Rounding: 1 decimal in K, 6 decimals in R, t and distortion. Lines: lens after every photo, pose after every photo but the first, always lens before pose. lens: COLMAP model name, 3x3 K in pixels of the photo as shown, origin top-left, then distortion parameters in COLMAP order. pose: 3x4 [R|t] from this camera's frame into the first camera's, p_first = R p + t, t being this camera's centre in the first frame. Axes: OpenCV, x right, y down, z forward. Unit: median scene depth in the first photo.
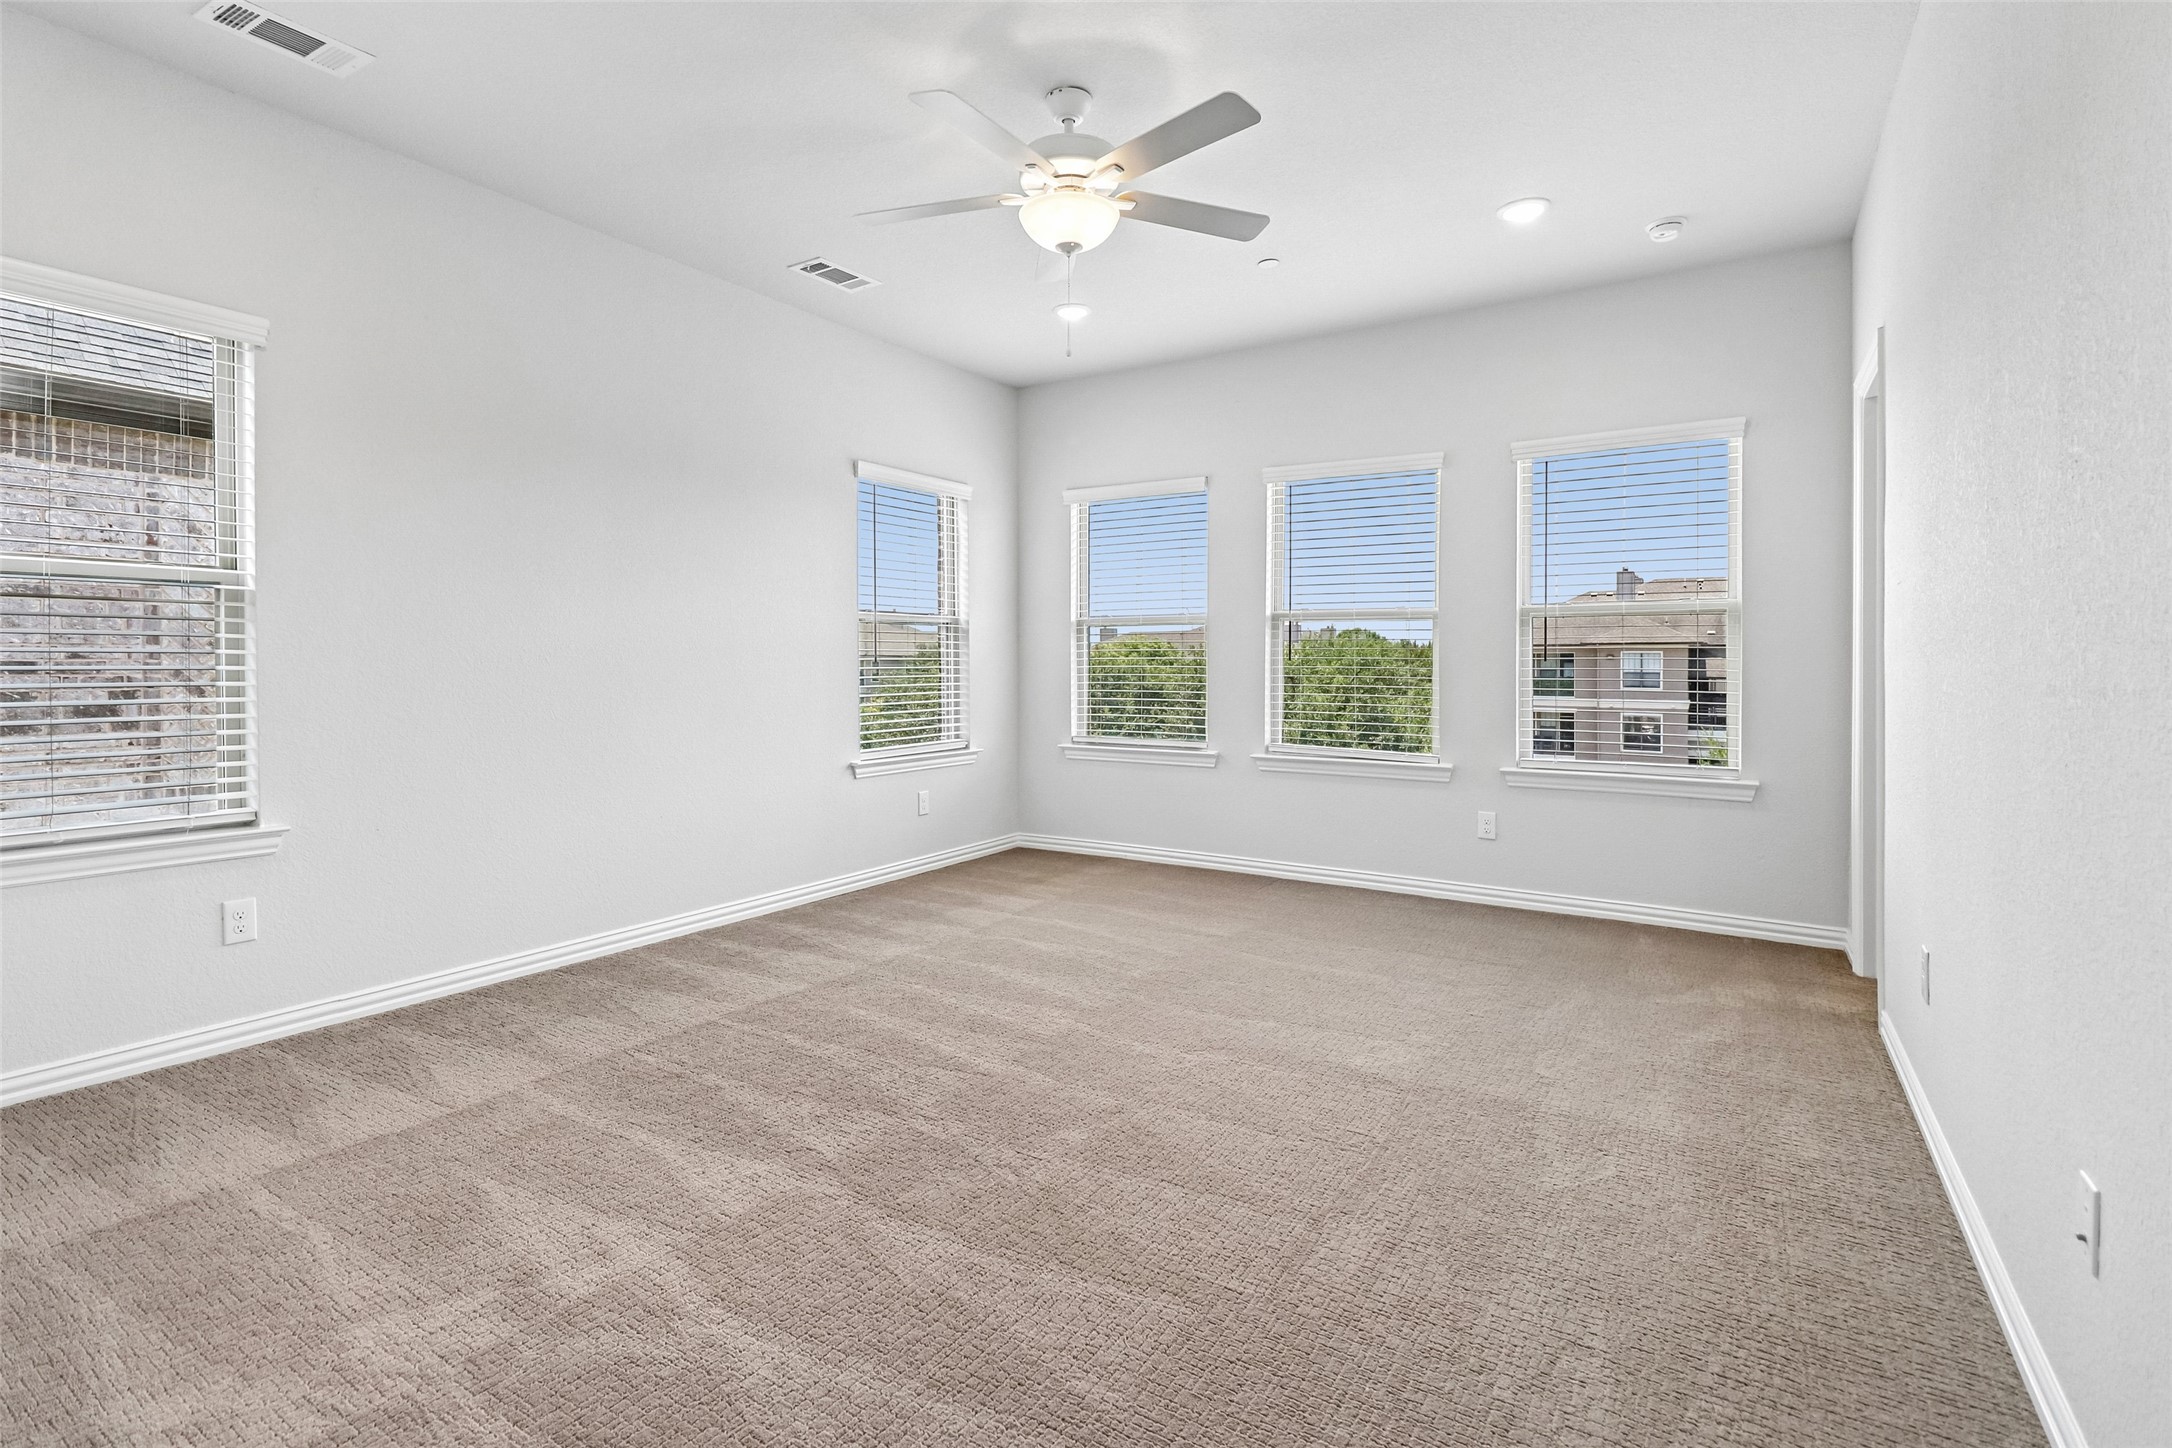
lens RADIAL K [[1026.1, 0, 1046.4], [0, 1026.1, 667.0], [0, 0, 1]] dist [0.002217, -0.012627]
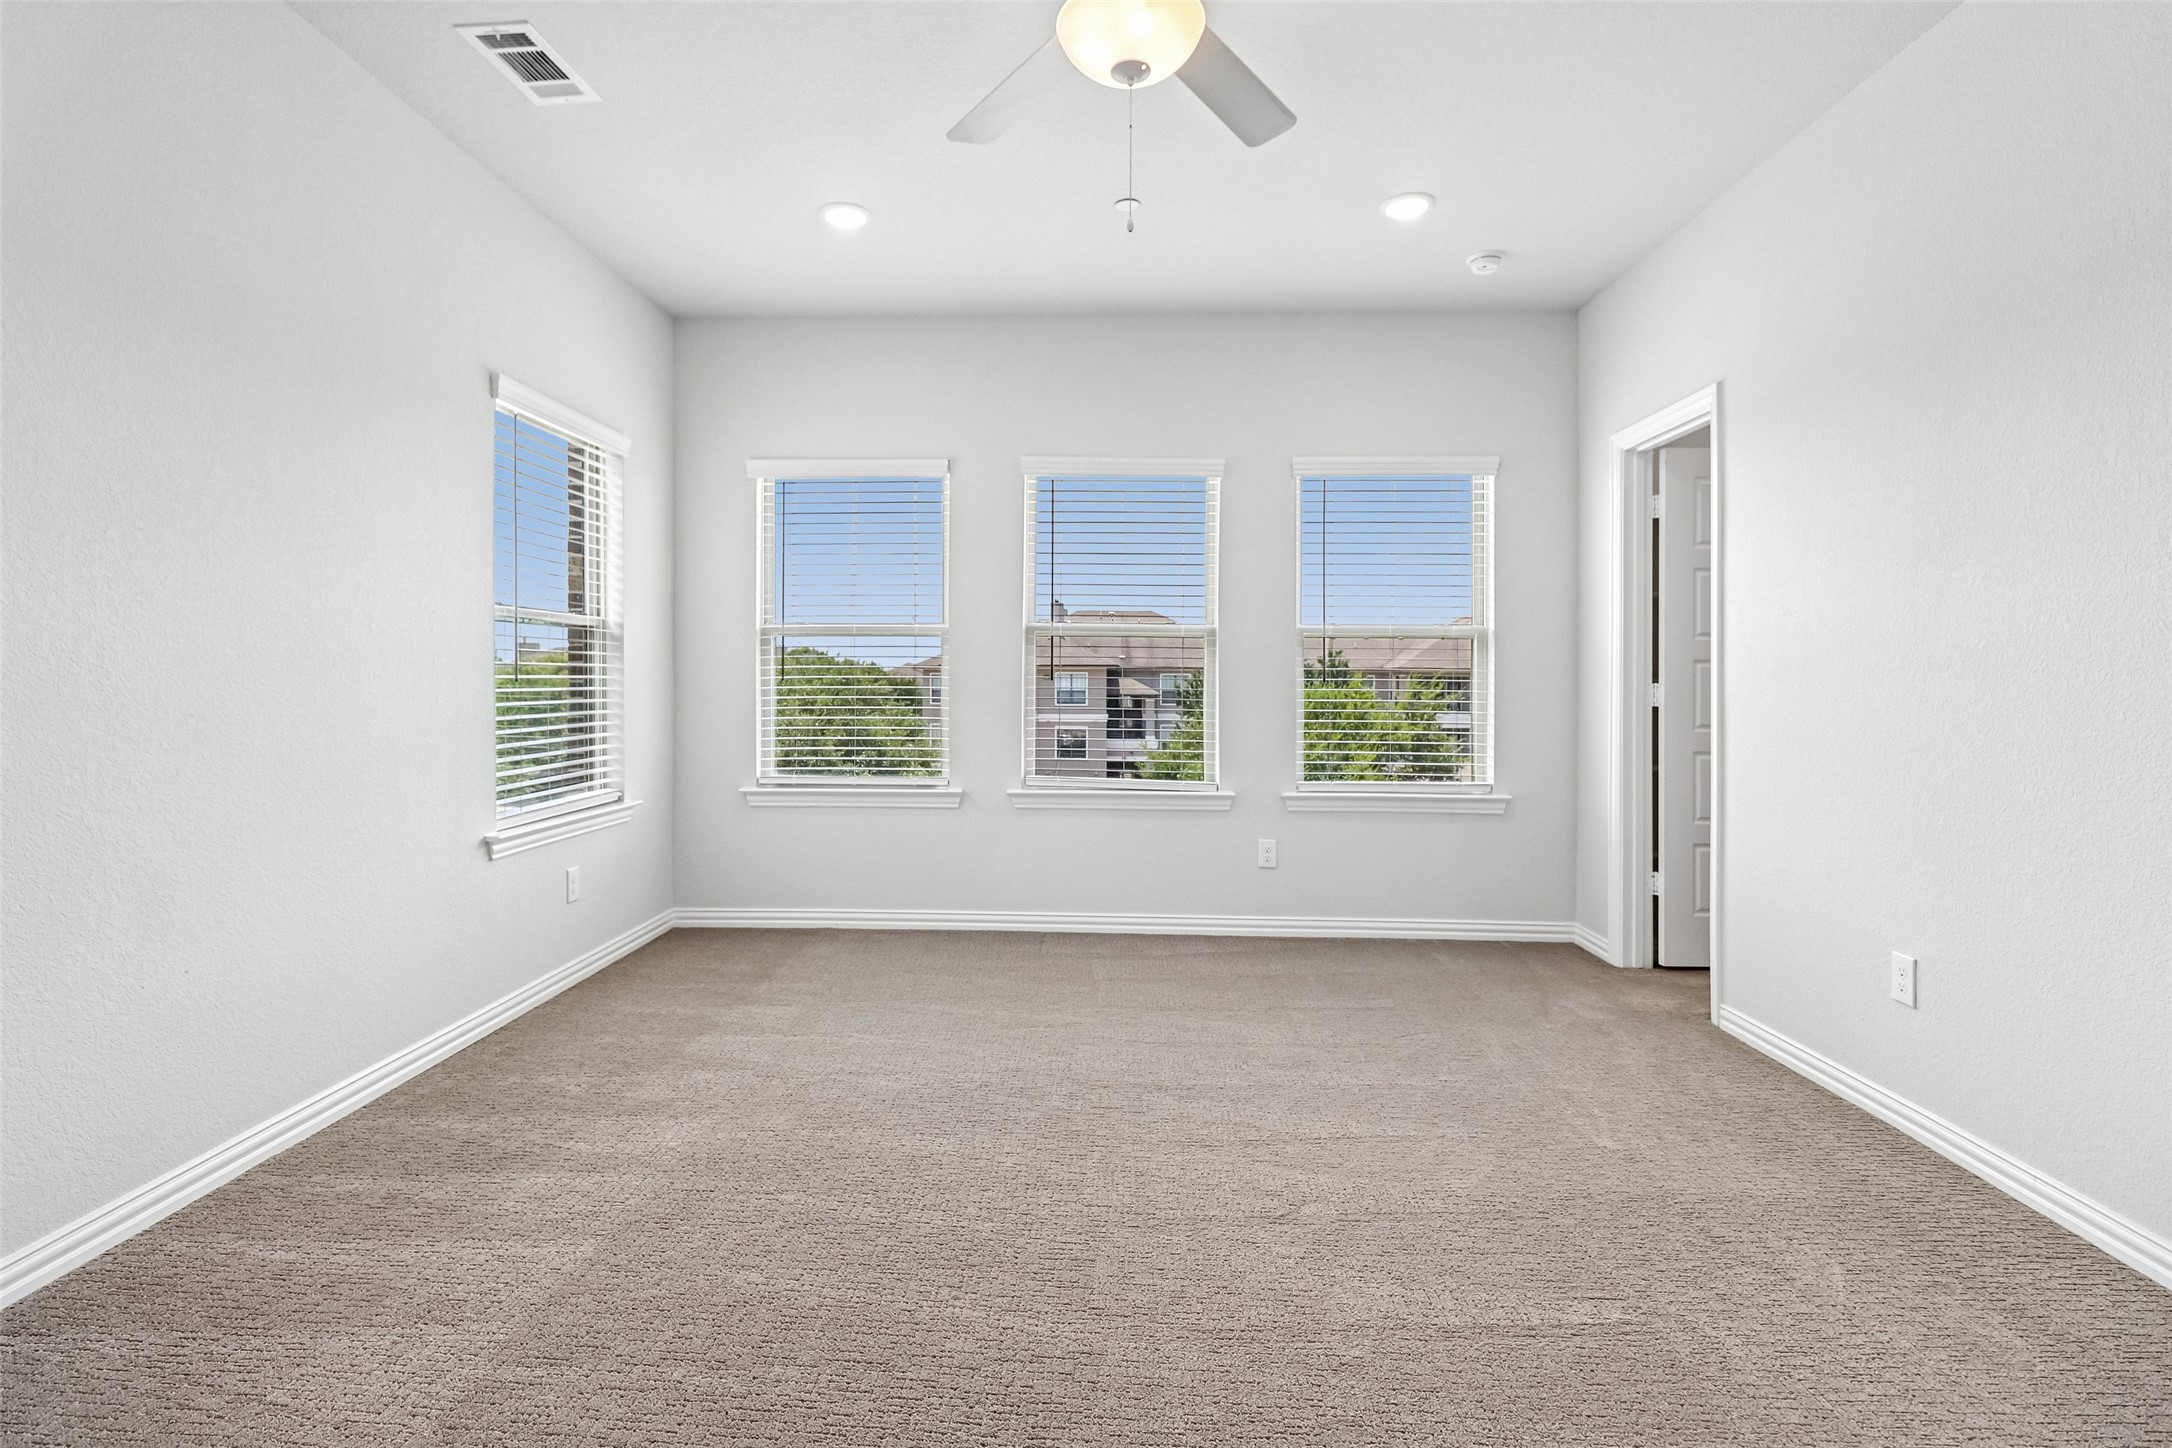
lens RADIAL K [[1026.1, 0, 1045.2], [0, 1026.1, 680.3], [0, 0, 1]] dist [0.002217, -0.012627]
pose [[0.860090, 0.002905, 0.510135, -0.199729], [-0.000656, 0.999989, -0.004589, -0.002393], [-0.510143, 0.003612, 0.860082, 0.239947]]
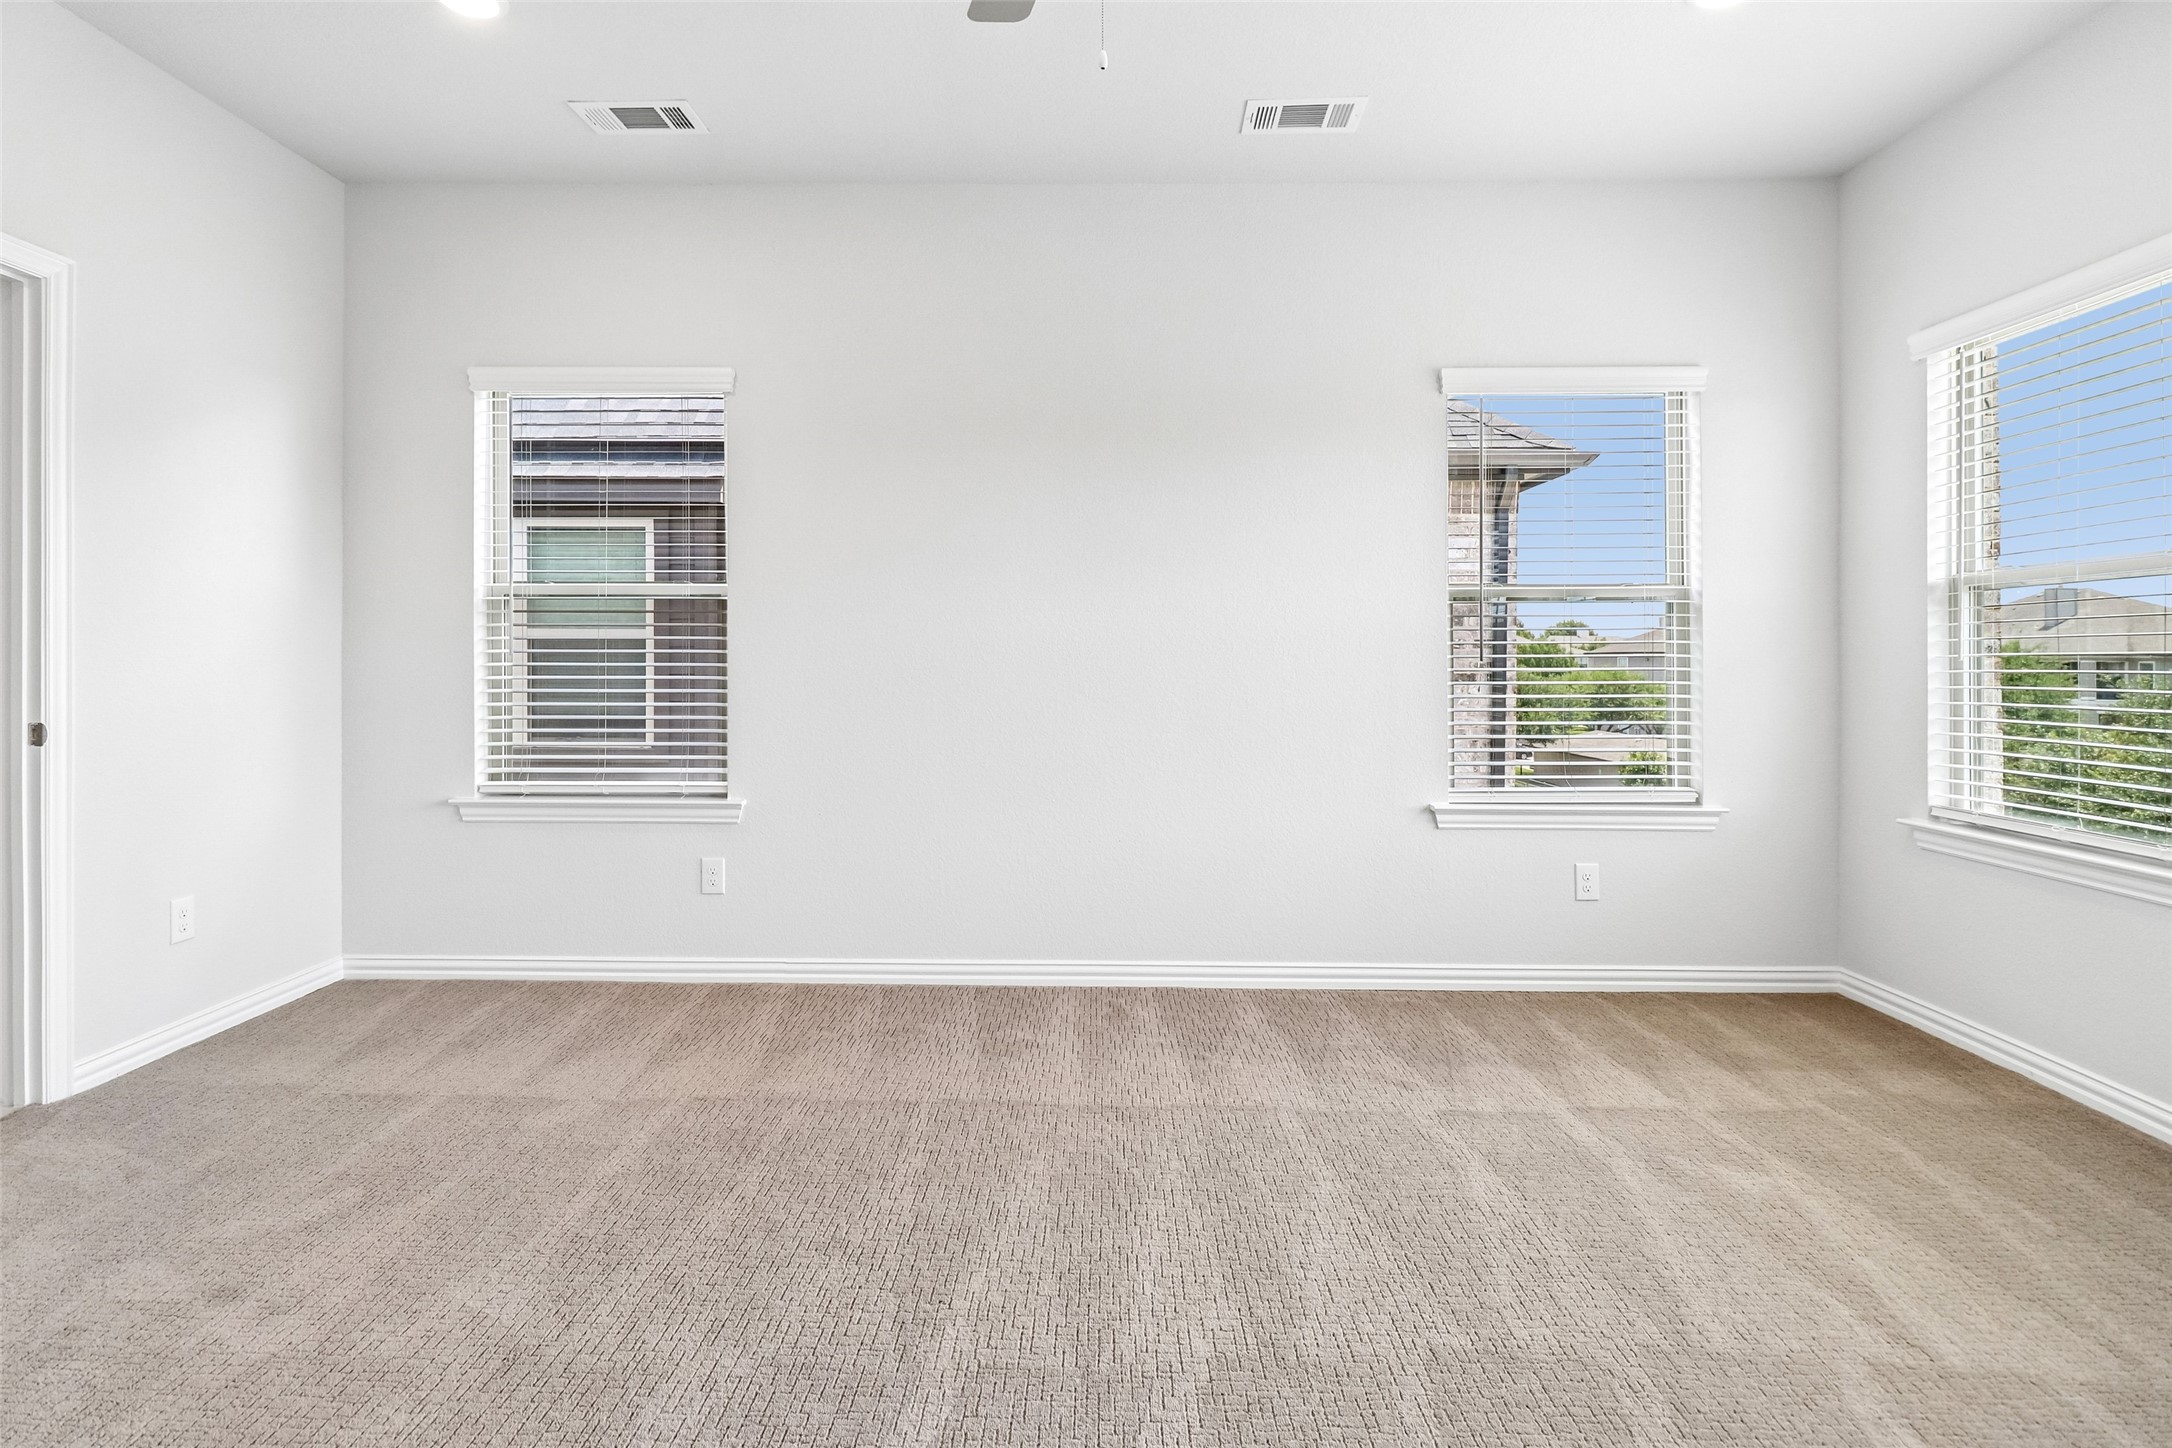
lens RADIAL K [[1026.1, 0, 1051.0], [0, 1026.1, 665.2], [0, 0, 1]] dist [0.002217, -0.012627]
pose [[0.538009, 0.007787, -0.842903, 0.238931], [-0.004880, 0.999969, 0.006123, -0.004253], [0.842925, 0.000819, 0.538030, 0.374632]]
